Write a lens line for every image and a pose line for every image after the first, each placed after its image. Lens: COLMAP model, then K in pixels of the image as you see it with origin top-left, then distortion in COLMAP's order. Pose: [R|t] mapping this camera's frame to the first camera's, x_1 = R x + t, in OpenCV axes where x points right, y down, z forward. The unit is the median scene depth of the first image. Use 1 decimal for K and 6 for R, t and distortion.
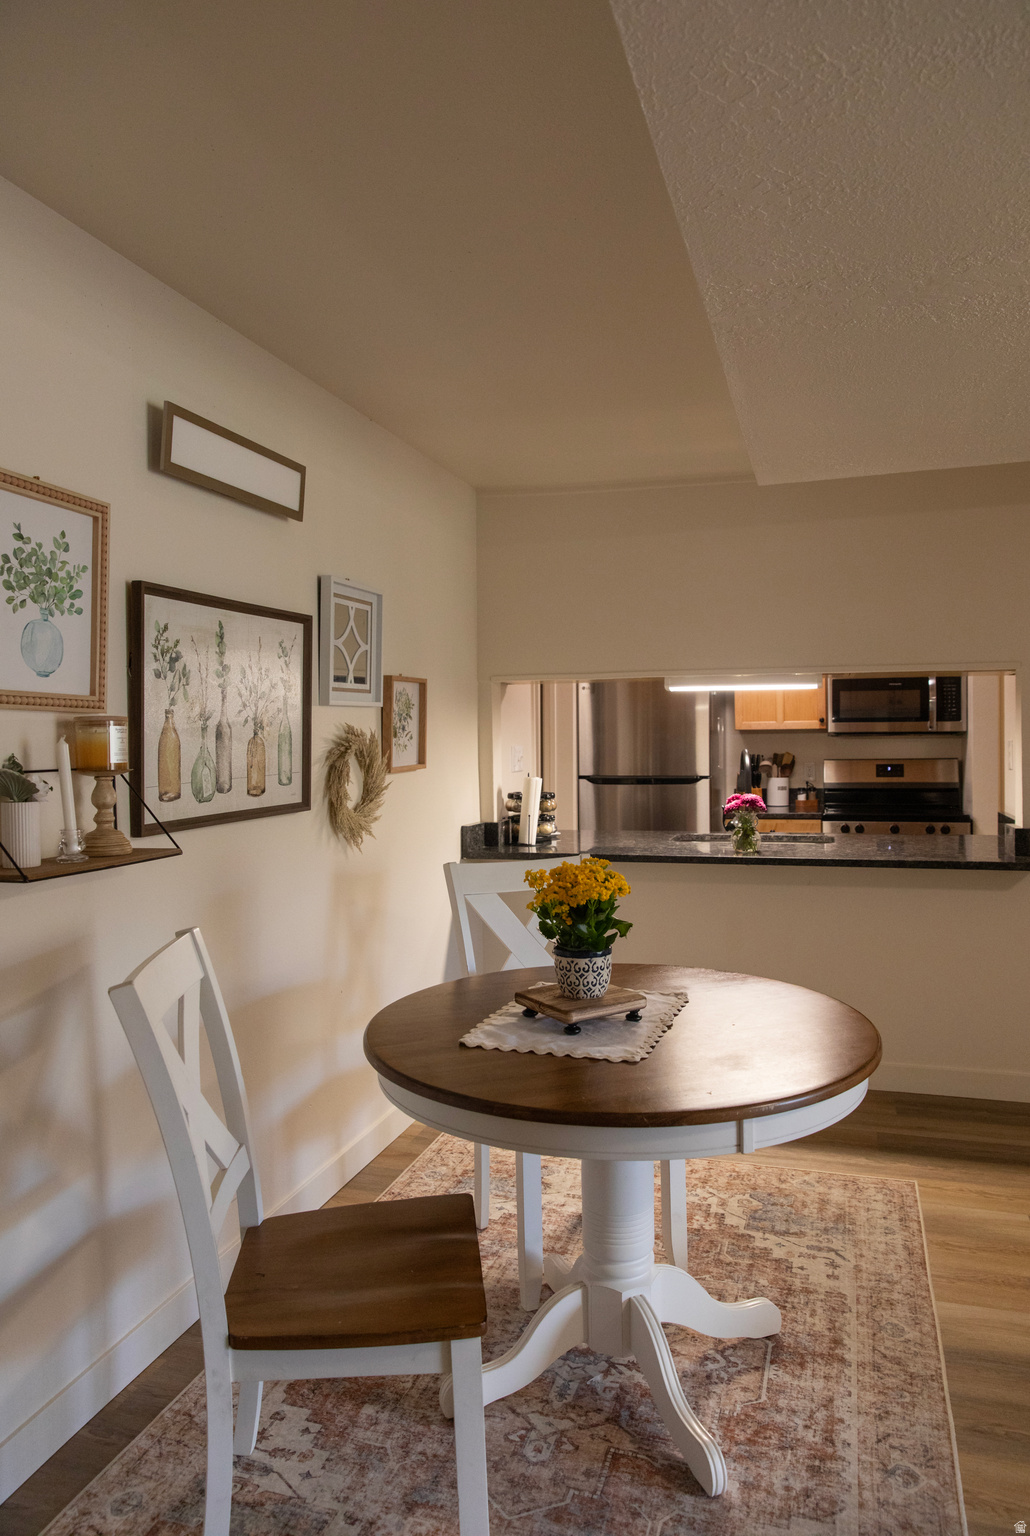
lens RADIAL K [[1048.4, 0, 515.0], [0, 1048.4, 768.0], [0, 0, 1]] dist [-0.004452, 0.005206]
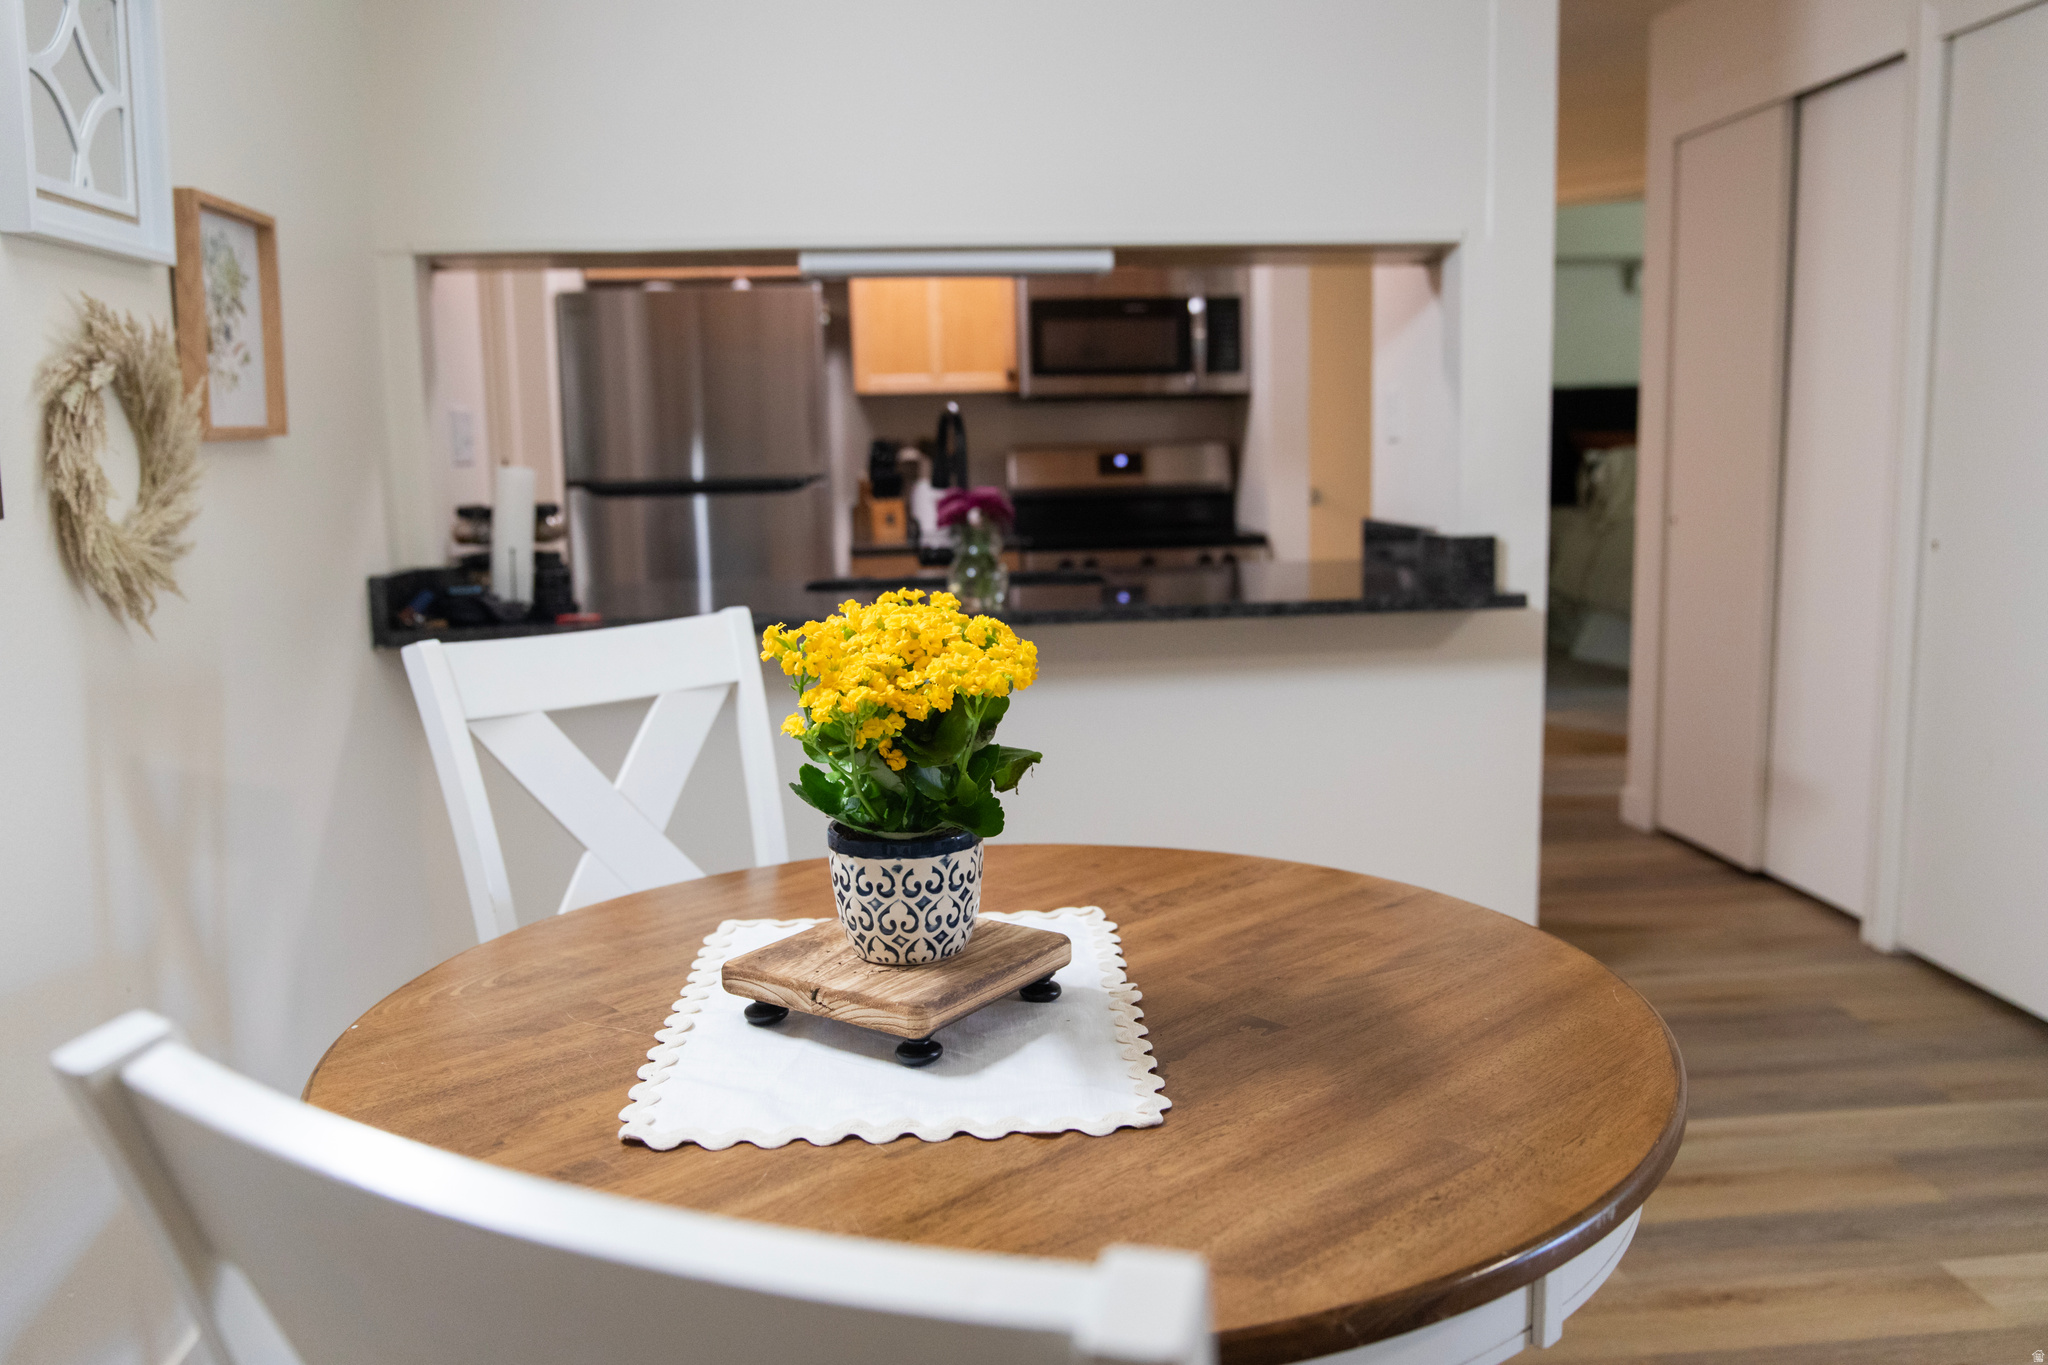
lens RADIAL K [[1681.5, 0, 1024.0], [0, 1681.5, 682.5], [0, 0, 1]] dist [-0.000645, 0.006655]
pose [[0.926169, -0.063633, 0.371700, -0.102315], [0.024417, 0.993711, 0.109279, 0.048392], [-0.376317, -0.092135, 0.921899, 0.381919]]
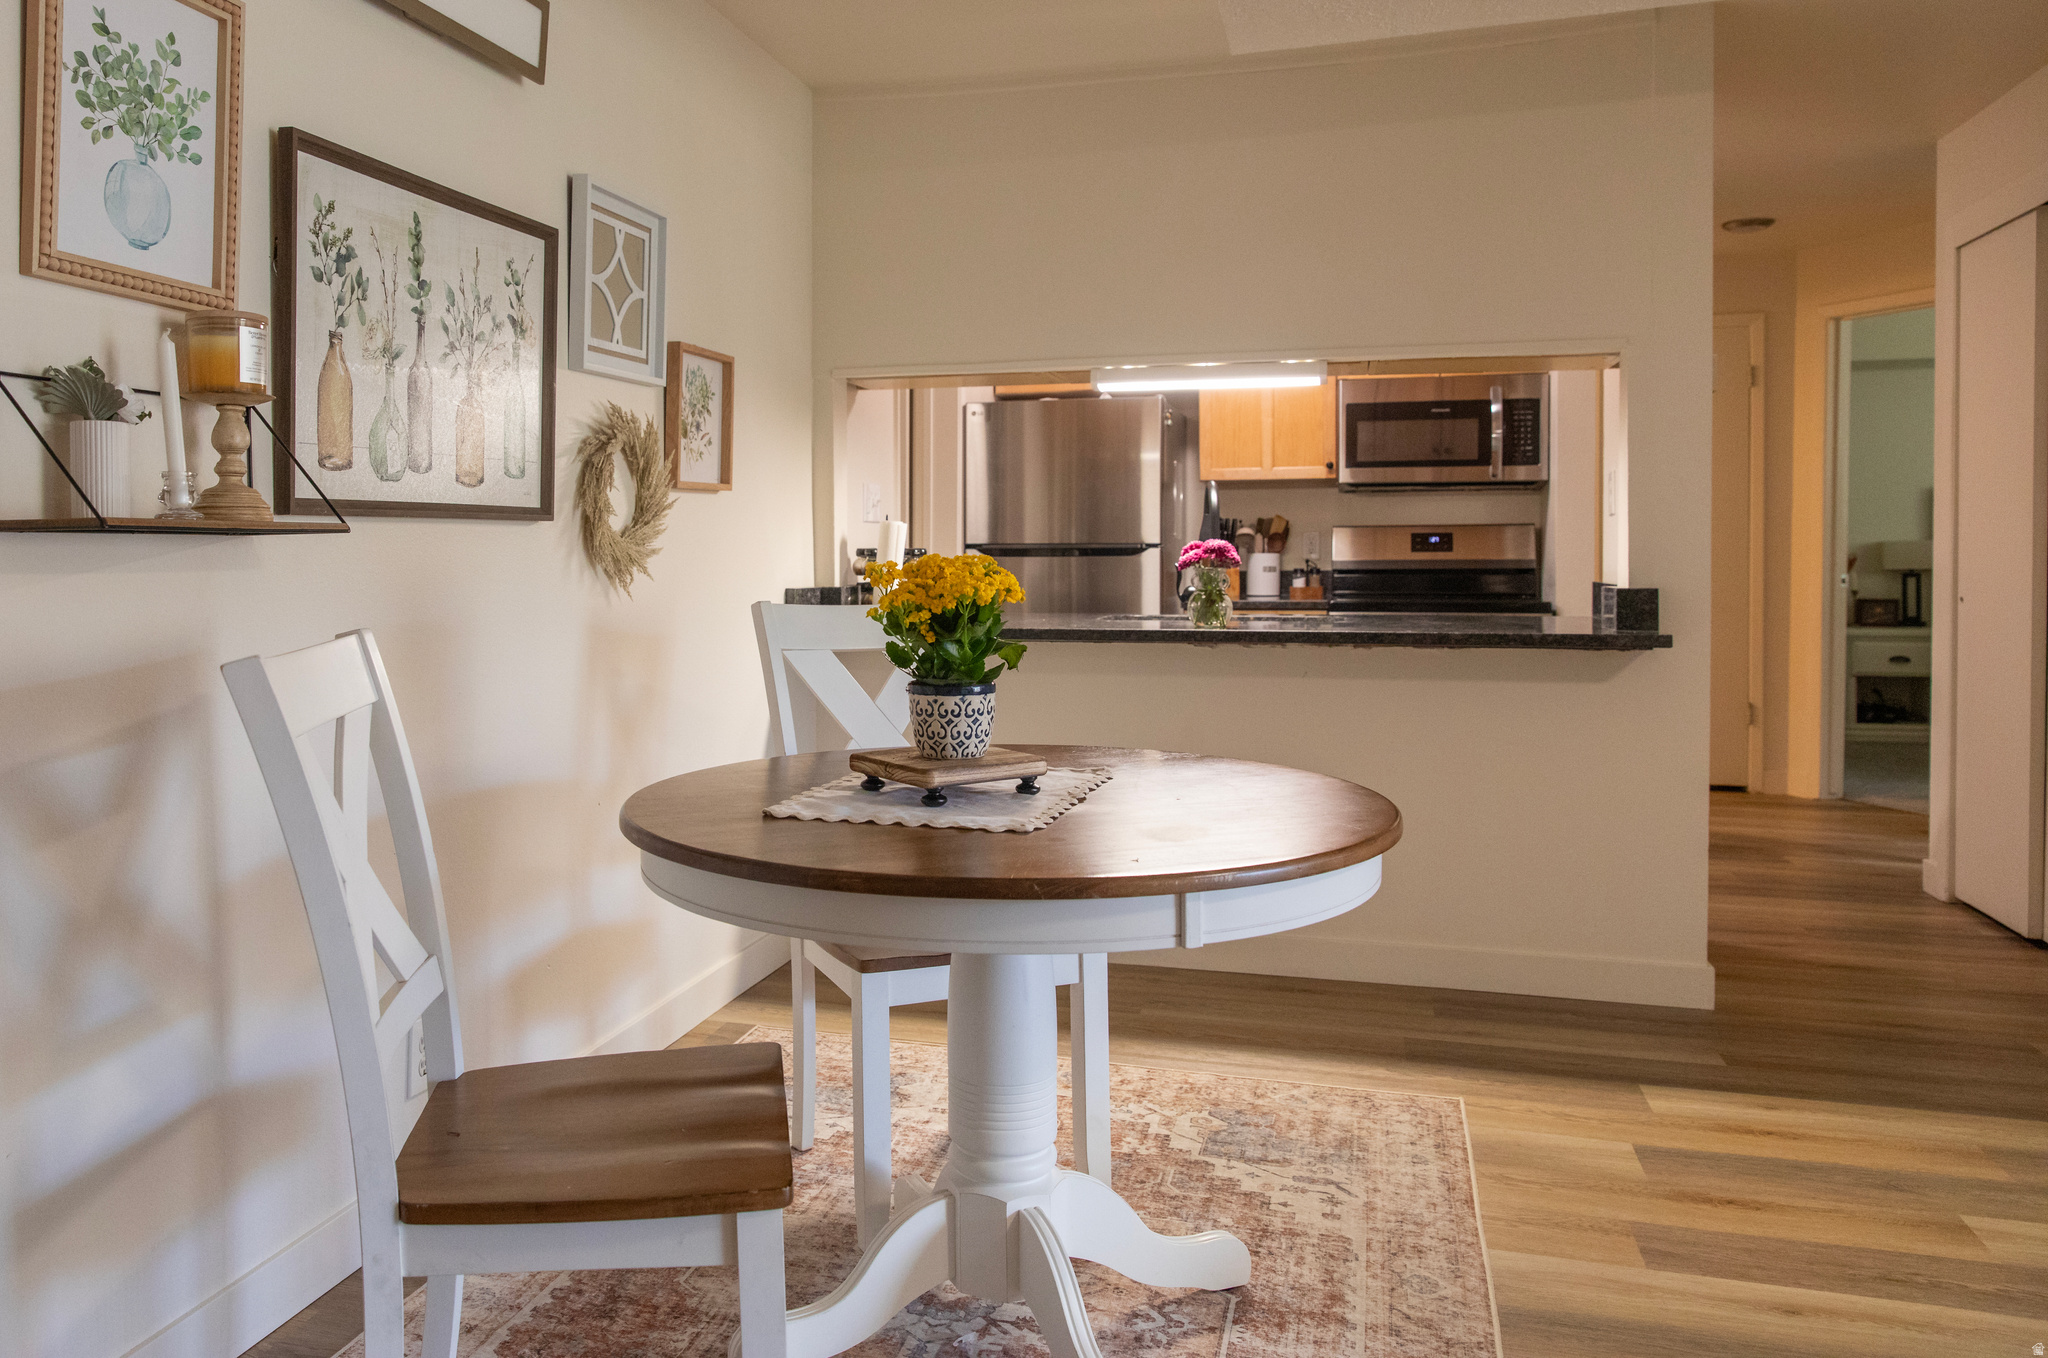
lens RADIAL K [[1550.9, 0, 869.9], [0, 1550.9, 591.3], [0, 0, 1]] dist [0.019613, -0.007535]
pose [[0.999937, 0.008362, -0.007464, 0.017049], [-0.008403, 0.999950, -0.005382, 0.103500], [0.007418, 0.005444, 0.999958, 0.013970]]
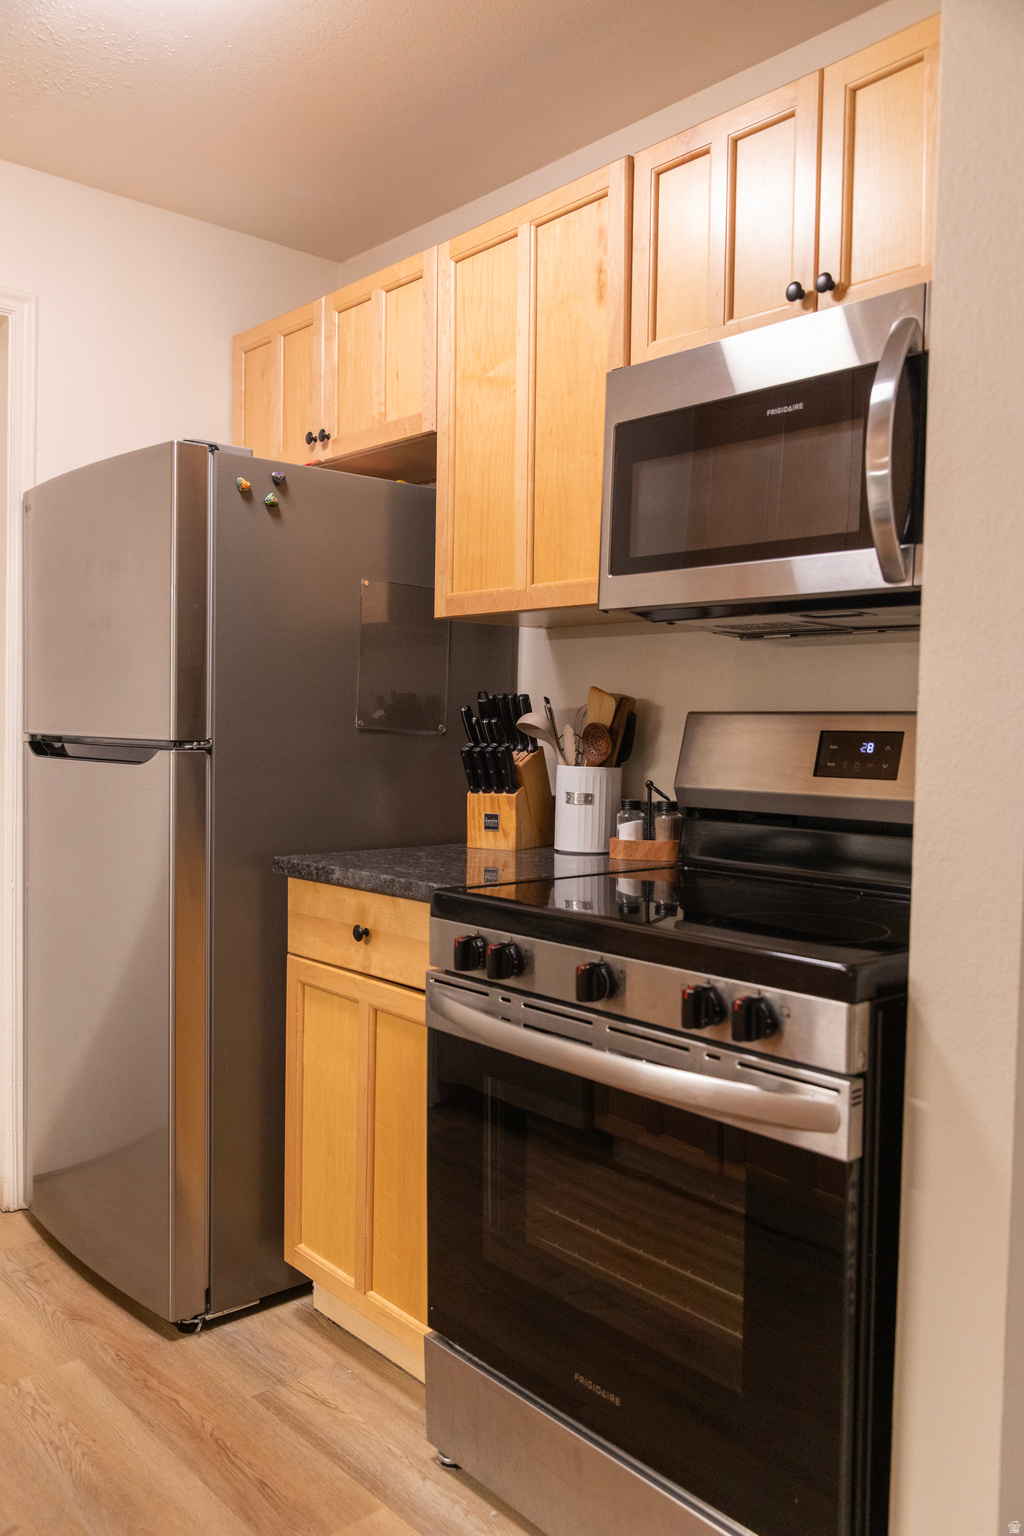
lens RADIAL K [[1261.1, 0, 512.0], [0, 1261.1, 768.0], [0, 0, 1]] dist [-0.000645, 0.006655]
pose [[0.848405, 0.047423, -0.527218, 1.112959], [-0.044346, 0.998845, 0.018484, 0.009374], [0.527486, 0.007699, 0.849529, 1.642951]]
